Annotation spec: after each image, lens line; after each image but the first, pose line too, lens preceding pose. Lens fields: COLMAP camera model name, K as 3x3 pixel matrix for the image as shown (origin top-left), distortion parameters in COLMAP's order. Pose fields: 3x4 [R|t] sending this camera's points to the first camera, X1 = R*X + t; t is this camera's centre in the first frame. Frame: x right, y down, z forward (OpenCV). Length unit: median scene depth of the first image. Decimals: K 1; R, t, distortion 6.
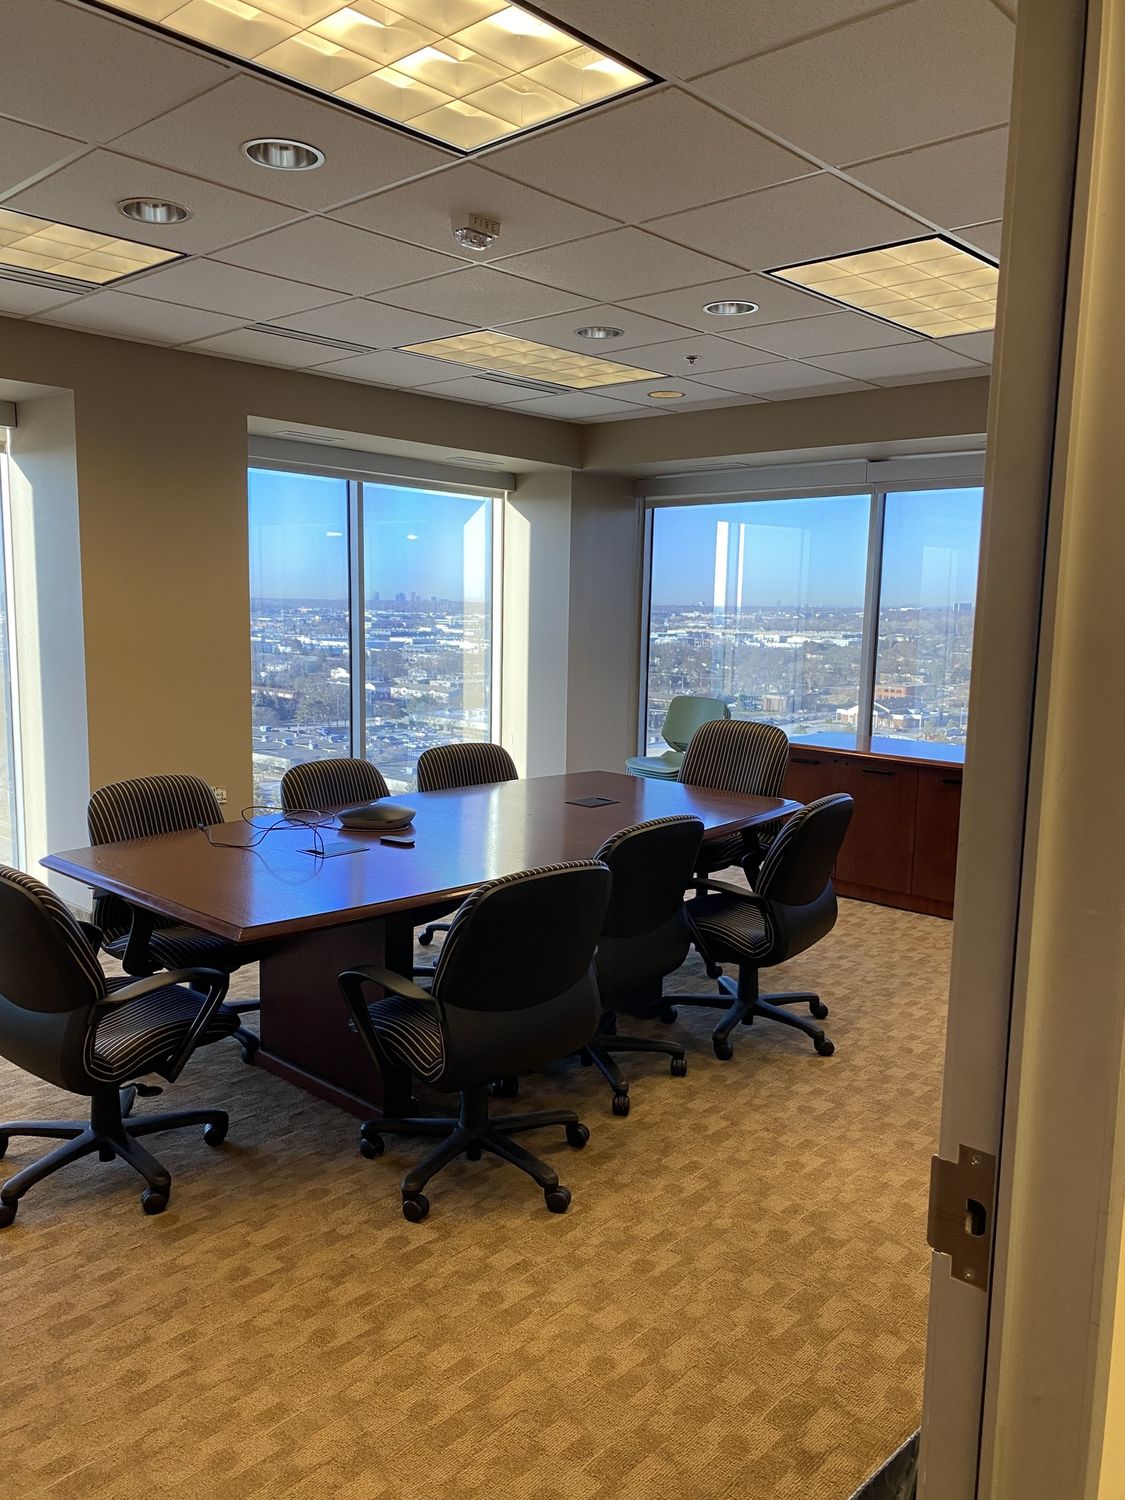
lens RADIAL K [[1142.6, 0, 562.1], [0, 1142.6, 761.0], [0, 0, 1]] dist [0.009194, -0.000665]
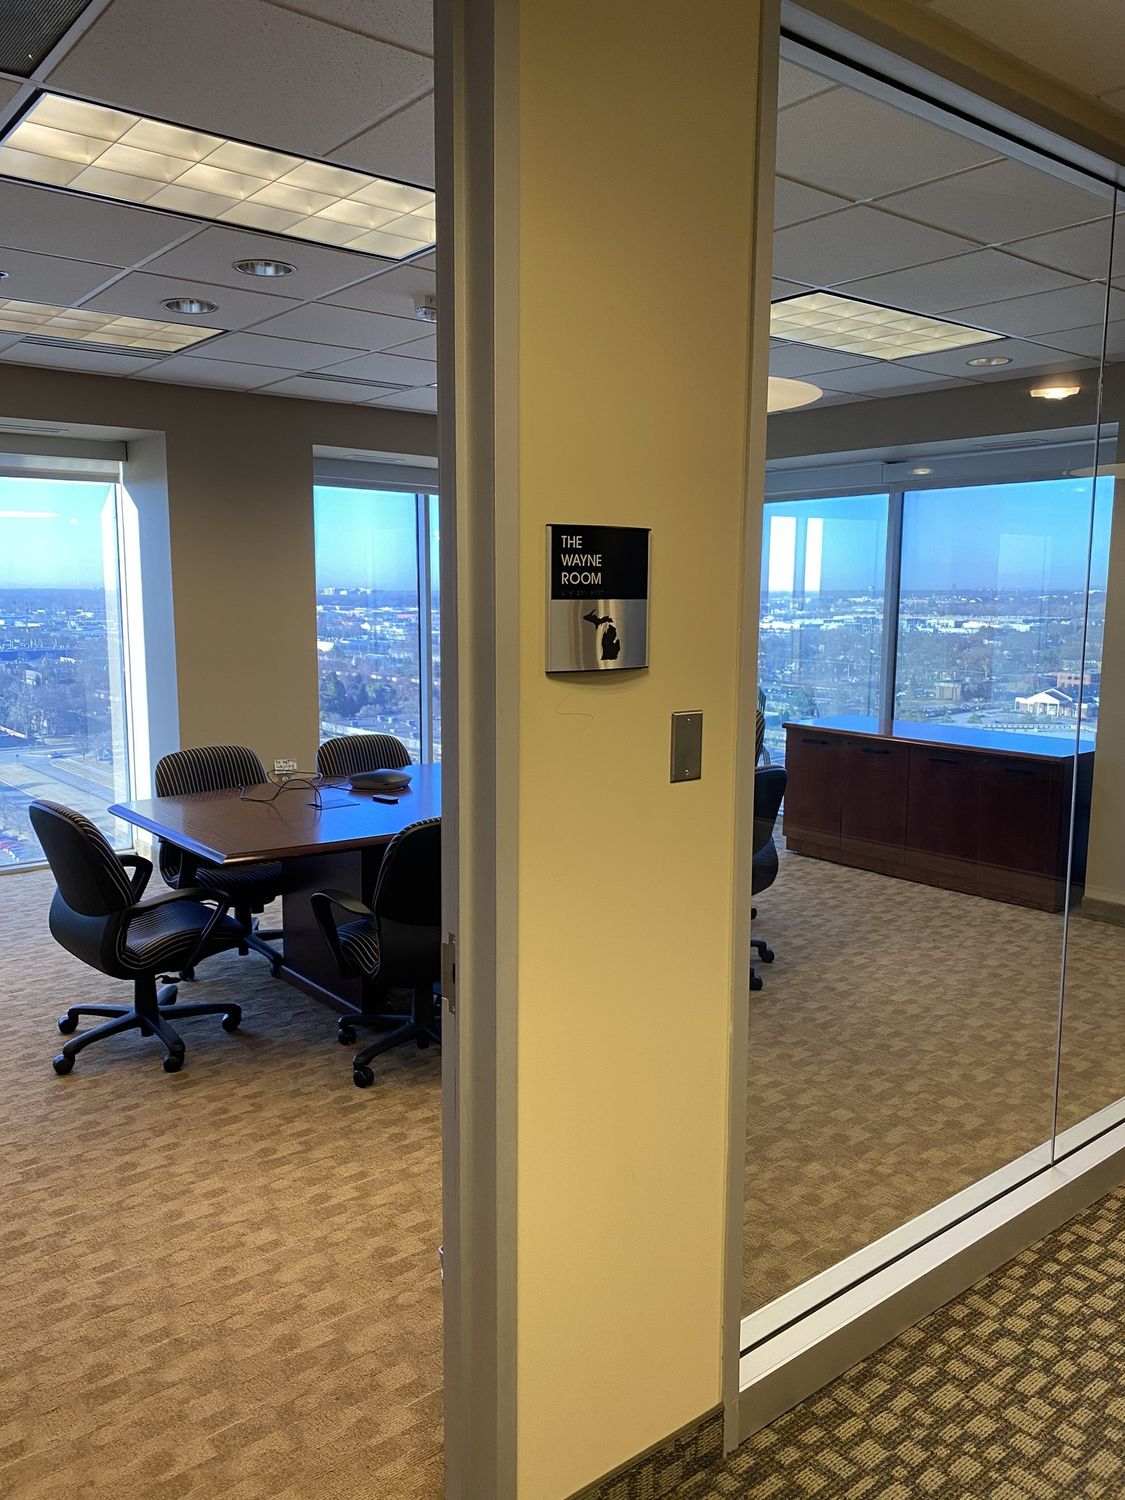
lens RADIAL K [[1145.7, 0, 562.5], [0, 1145.7, 750.0], [0, 0, 1]] dist [0.009173, 0.001887]
pose [[0.990071, 0.006376, -0.140425, 0.260941], [-0.006299, 0.999980, 0.000993, 0.018030], [0.140429, -0.000099, 0.990091, -0.237452]]
